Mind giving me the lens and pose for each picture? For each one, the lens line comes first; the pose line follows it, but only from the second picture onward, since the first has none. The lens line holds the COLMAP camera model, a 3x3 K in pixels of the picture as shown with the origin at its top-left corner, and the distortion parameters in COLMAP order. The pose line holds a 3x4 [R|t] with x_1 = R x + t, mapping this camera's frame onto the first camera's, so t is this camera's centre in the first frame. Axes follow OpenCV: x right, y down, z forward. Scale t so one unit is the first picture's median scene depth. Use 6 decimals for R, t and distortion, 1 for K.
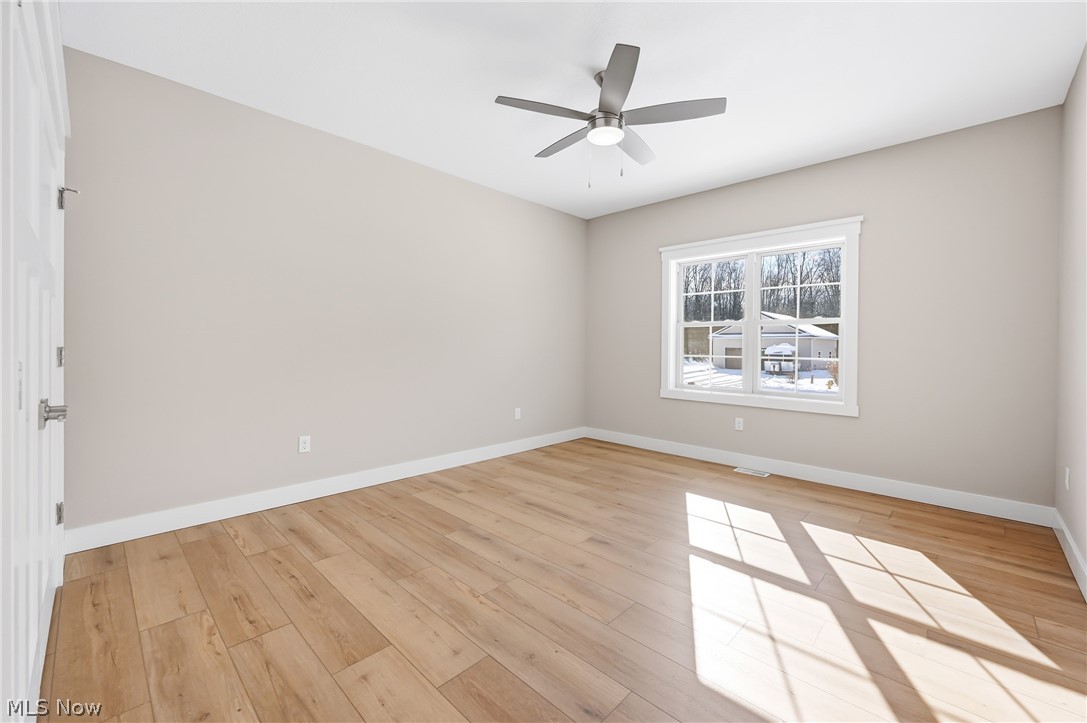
lens RADIAL K [[443.1, 0, 546.3], [0, 443.1, 350.7], [0, 0, 1]] dist [-0.001131, -0.000124]
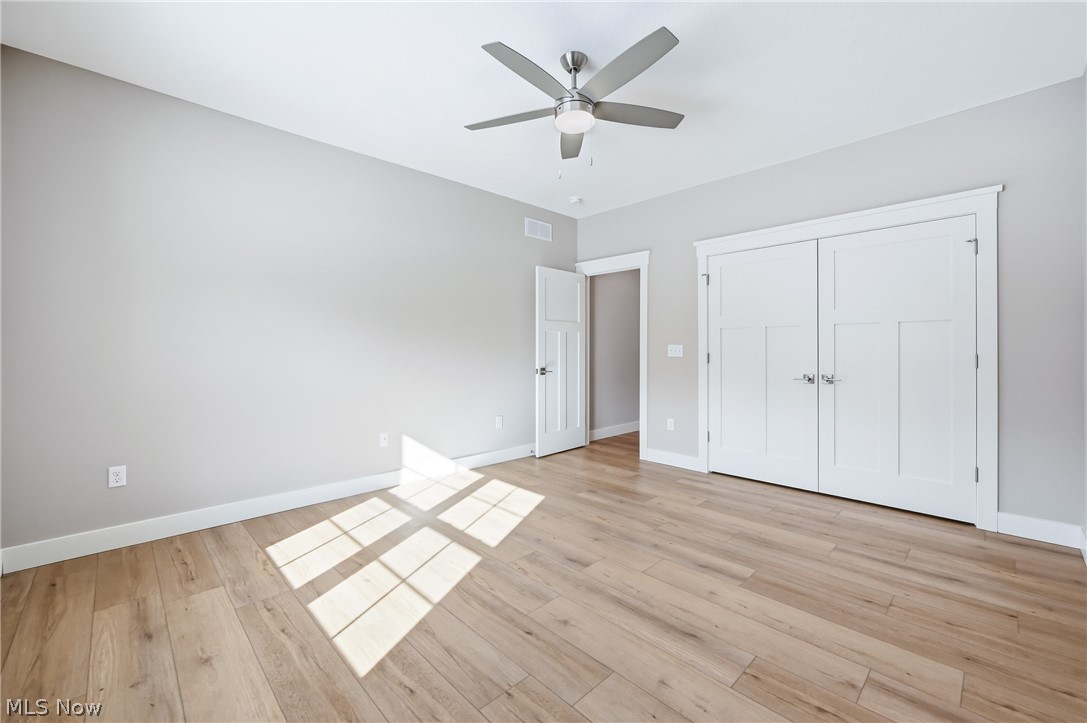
lens RADIAL K [[447.2, 0, 544.7], [0, 447.2, 357.8], [0, 0, 1]] dist [0.001025, 0.000240]
pose [[-0.999165, -0.008700, 0.039920, 0.159932], [-0.007502, 0.999519, 0.030076, -0.022724], [-0.040162, 0.029752, -0.998750, 1.995289]]
